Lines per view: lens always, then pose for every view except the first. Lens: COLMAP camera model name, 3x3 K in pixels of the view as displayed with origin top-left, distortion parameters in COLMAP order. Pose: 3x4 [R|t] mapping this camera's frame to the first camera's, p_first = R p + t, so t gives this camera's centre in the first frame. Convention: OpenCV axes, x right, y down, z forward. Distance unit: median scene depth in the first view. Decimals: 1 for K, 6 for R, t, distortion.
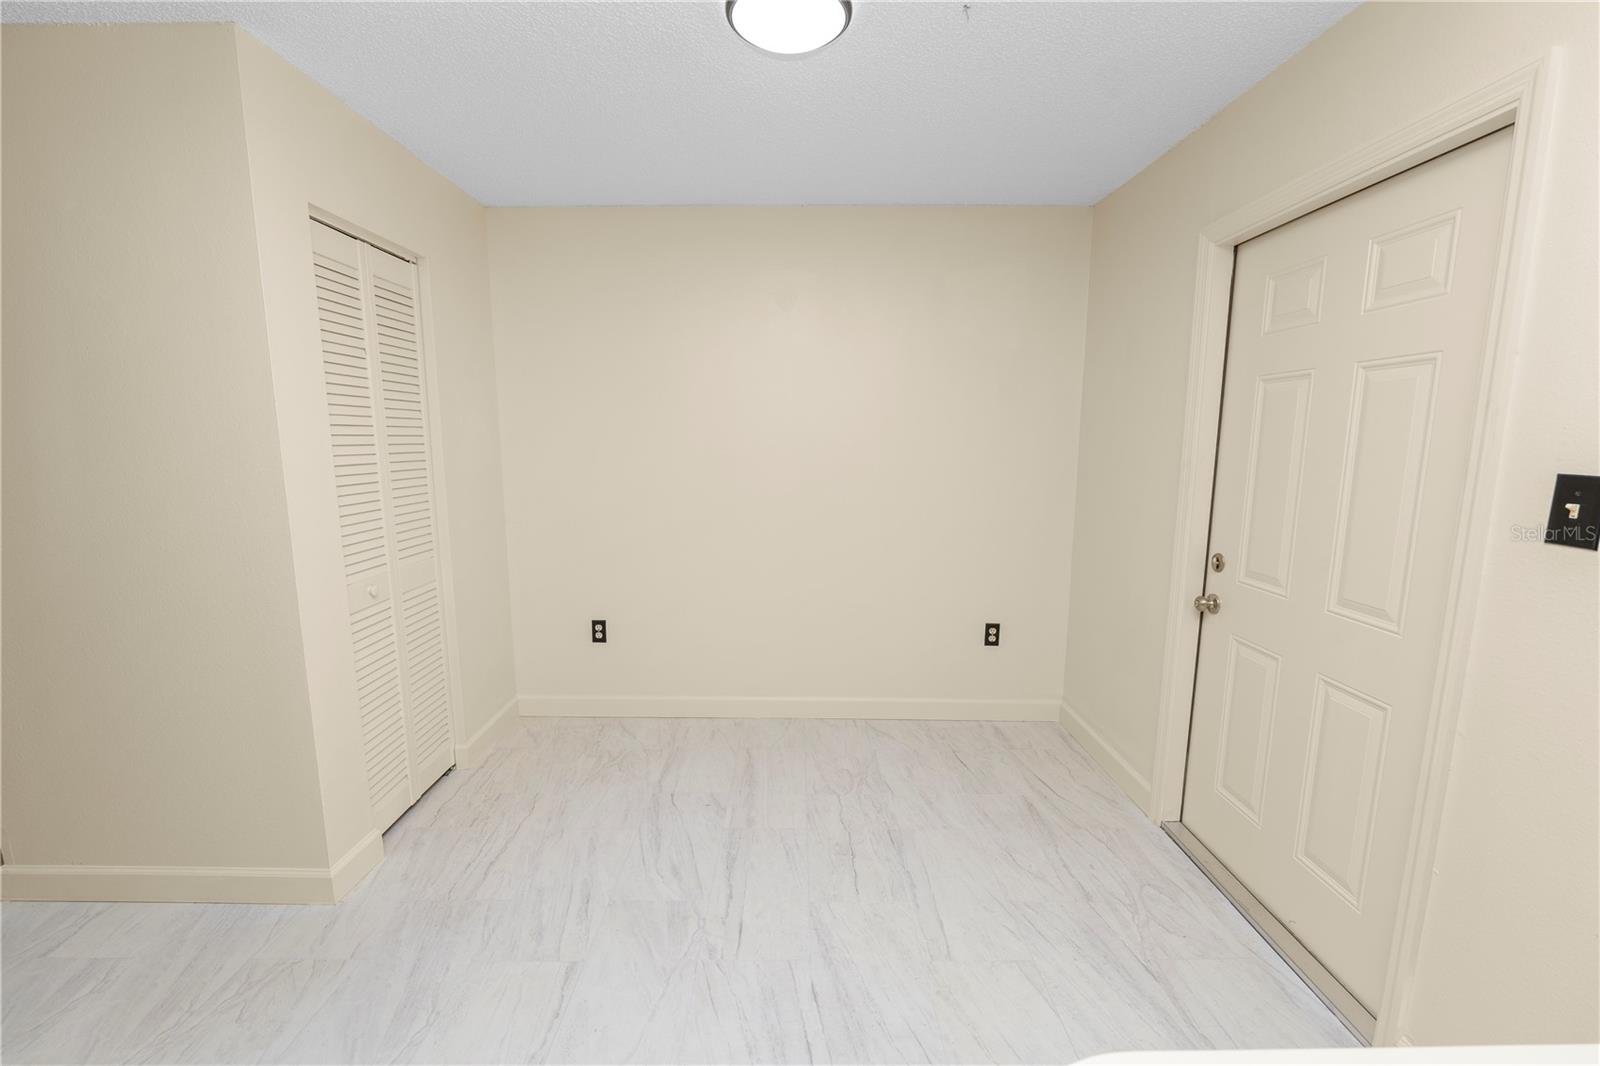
lens RADIAL K [[652.0, 0, 809.4], [0, 652.0, 538.3], [0, 0, 1]] dist [-0.012313, 0.000145]
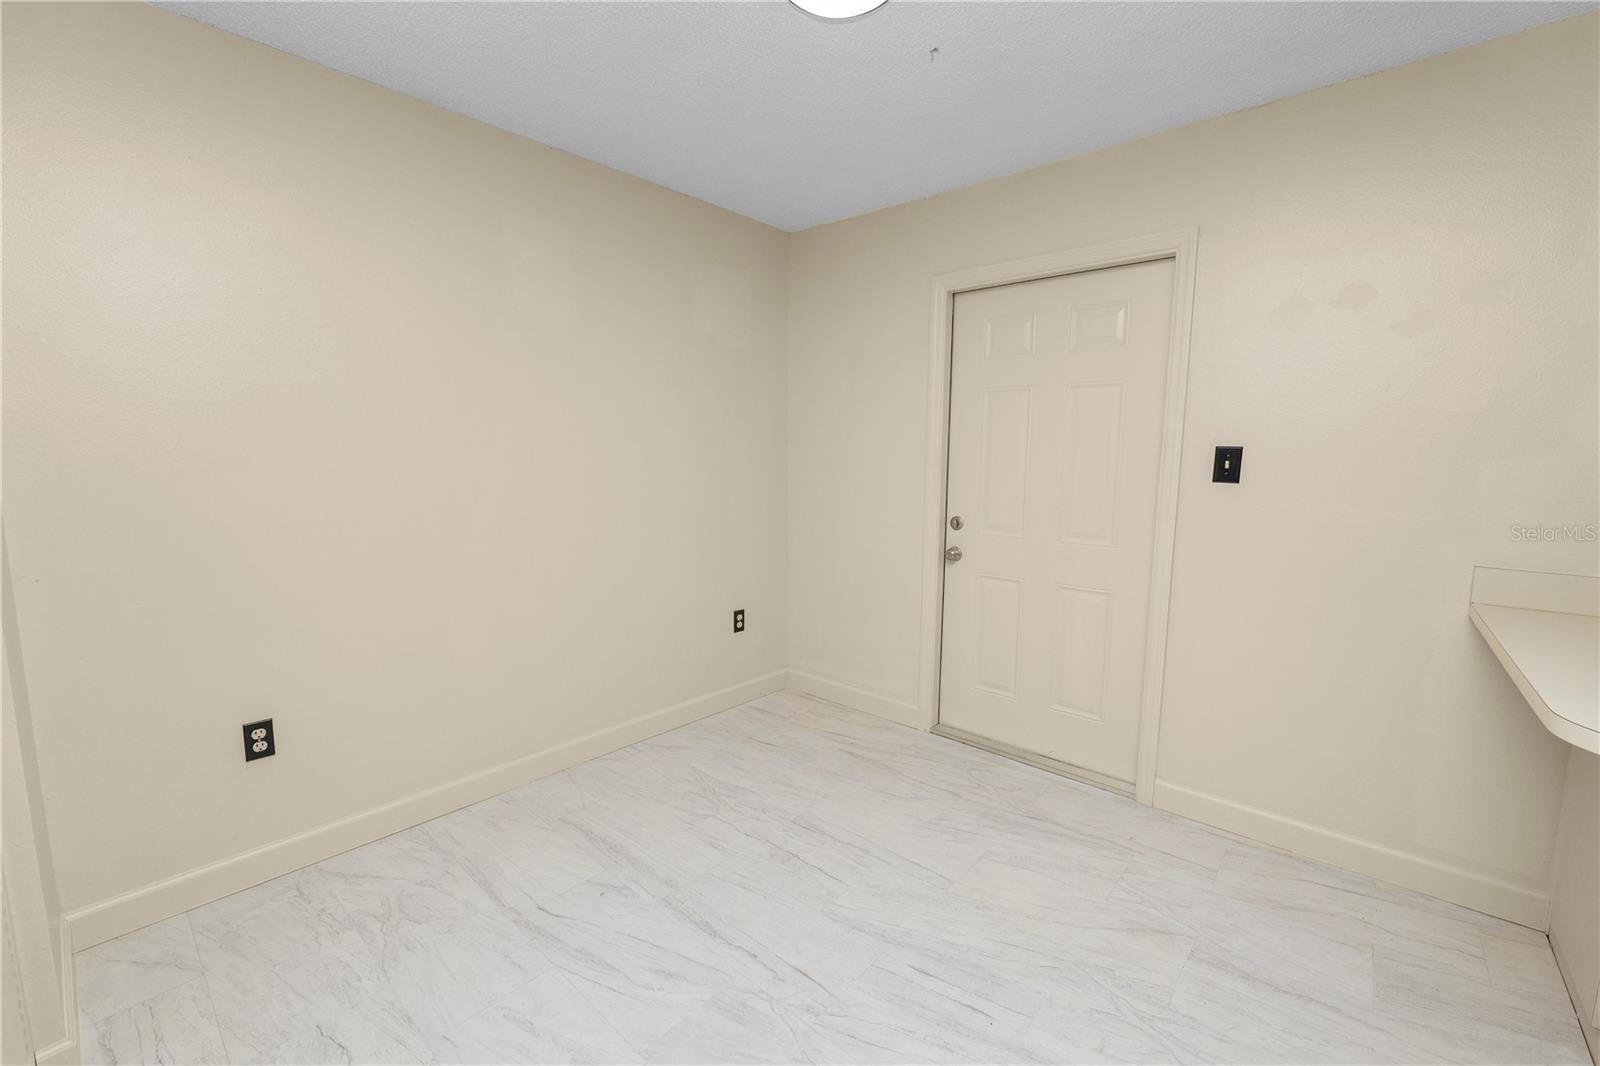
lens RADIAL K [[652.0, 0, 797.7], [0, 652.0, 530.2], [0, 0, 1]] dist [-0.012313, 0.000145]
pose [[0.670046, -0.090386, 0.736797, -0.592138], [0.107977, 0.993870, 0.023728, -0.015645], [-0.734425, 0.063658, 0.675698, 0.311243]]
